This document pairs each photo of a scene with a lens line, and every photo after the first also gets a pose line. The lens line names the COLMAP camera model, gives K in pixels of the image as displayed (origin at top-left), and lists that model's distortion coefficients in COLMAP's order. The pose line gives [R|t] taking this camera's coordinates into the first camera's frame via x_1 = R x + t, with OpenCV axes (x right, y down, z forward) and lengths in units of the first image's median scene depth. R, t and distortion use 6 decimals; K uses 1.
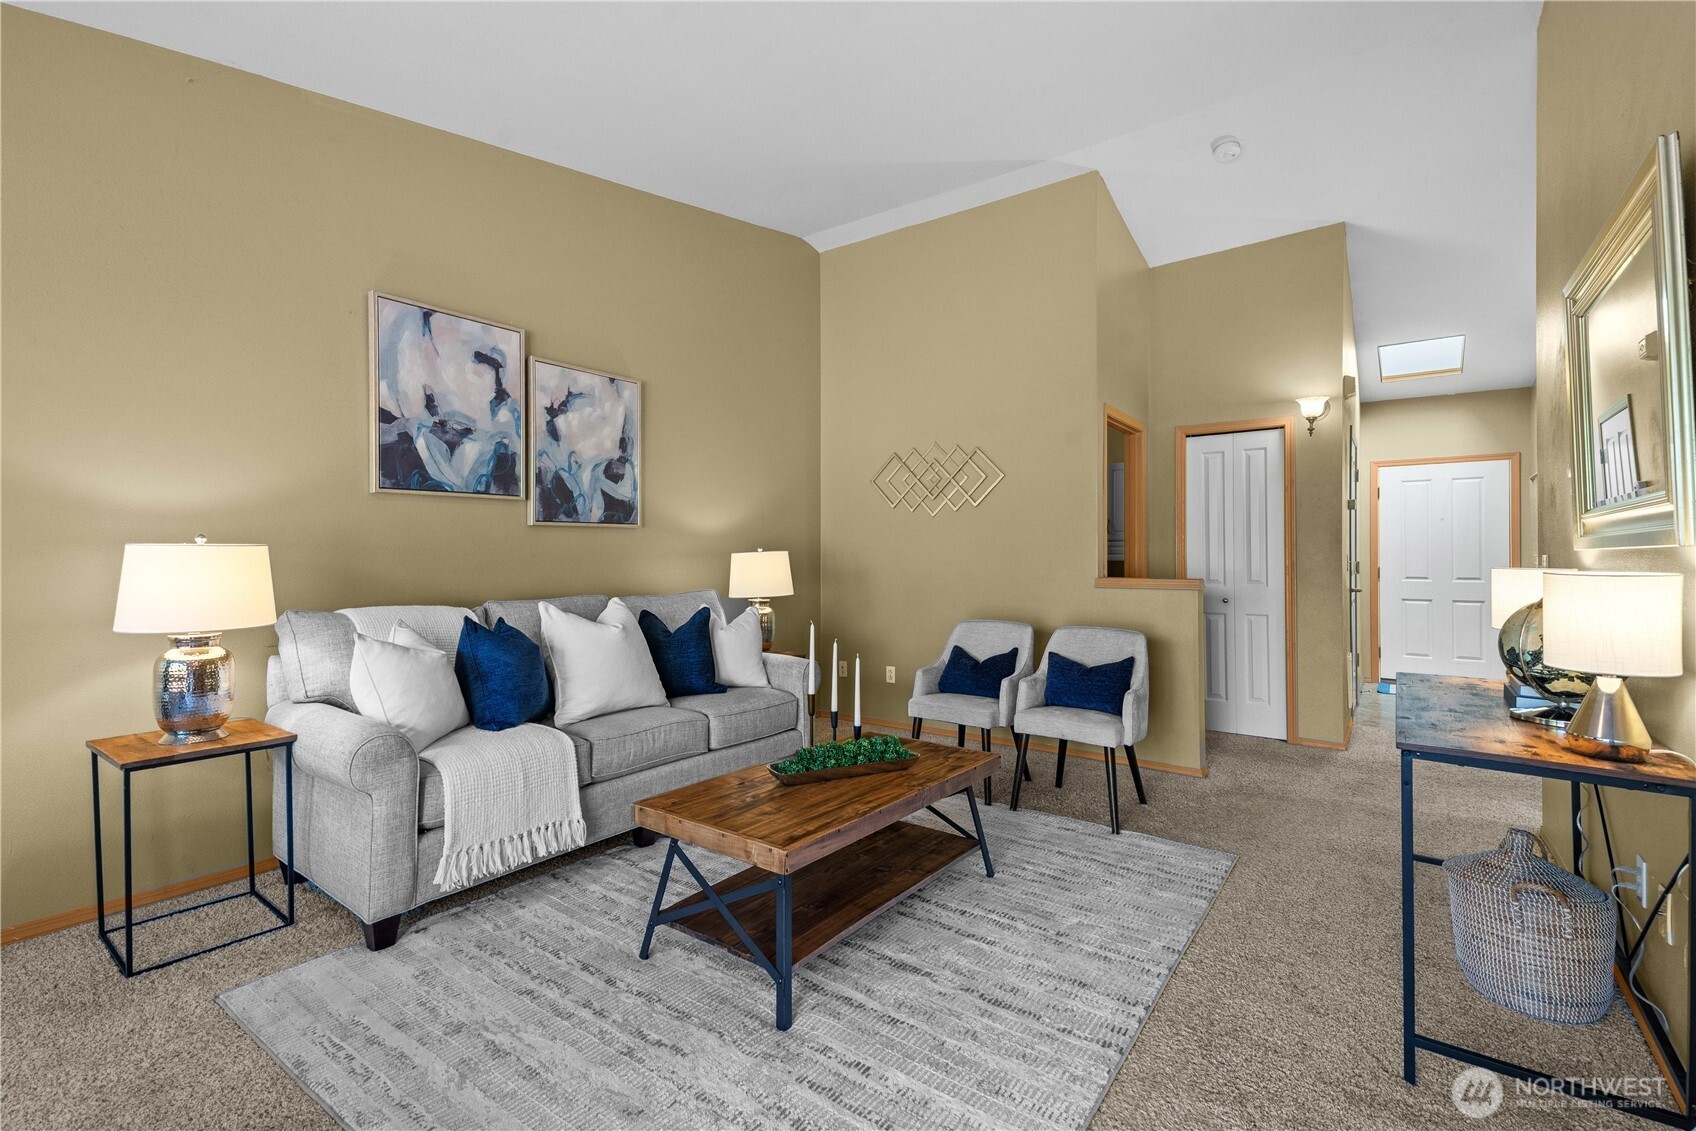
lens RADIAL K [[763.7, 0, 833.0], [0, 763.7, 556.9], [0, 0, 1]] dist [0.050419, -0.015887]
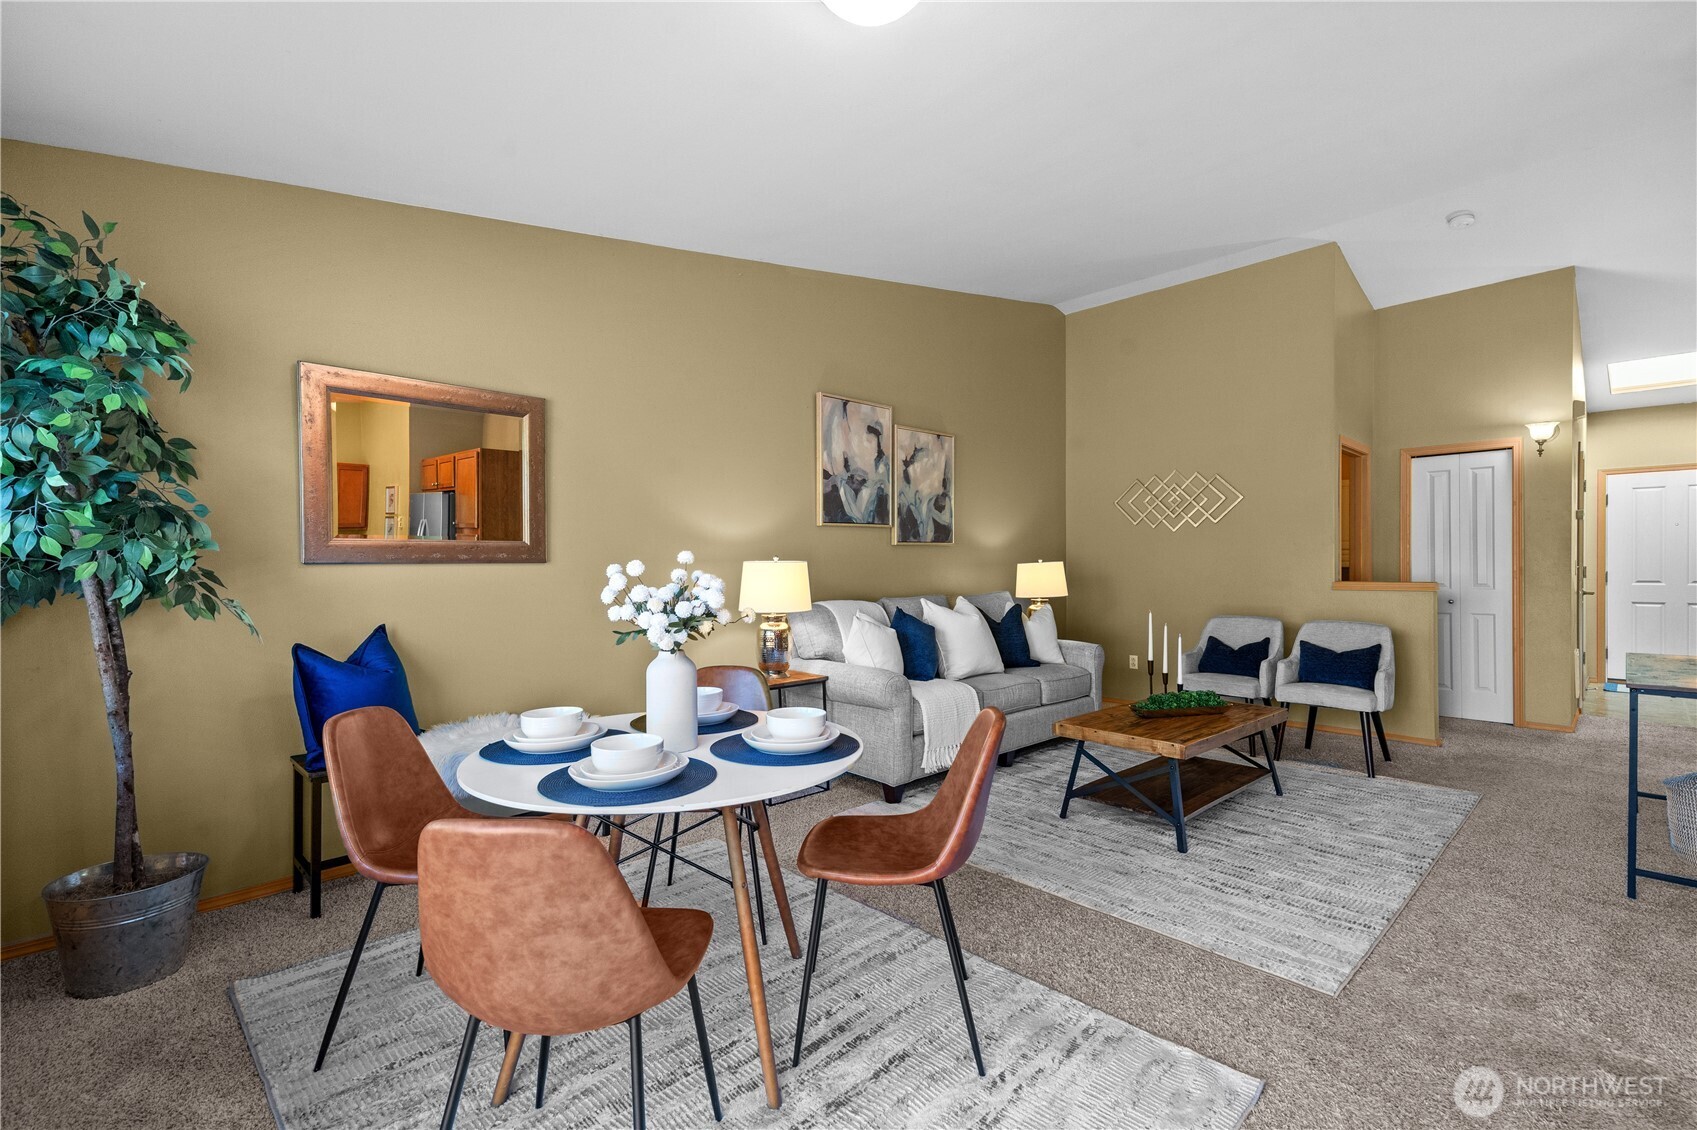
lens RADIAL K [[764.2, 0, 821.7], [0, 764.2, 575.8], [0, 0, 1]] dist [0.050419, -0.015887]
pose [[0.985750, -0.004228, -0.168165, -0.357468], [0.006636, 0.999883, 0.013755, -0.005880], [0.168087, -0.014675, 0.985663, -0.494992]]
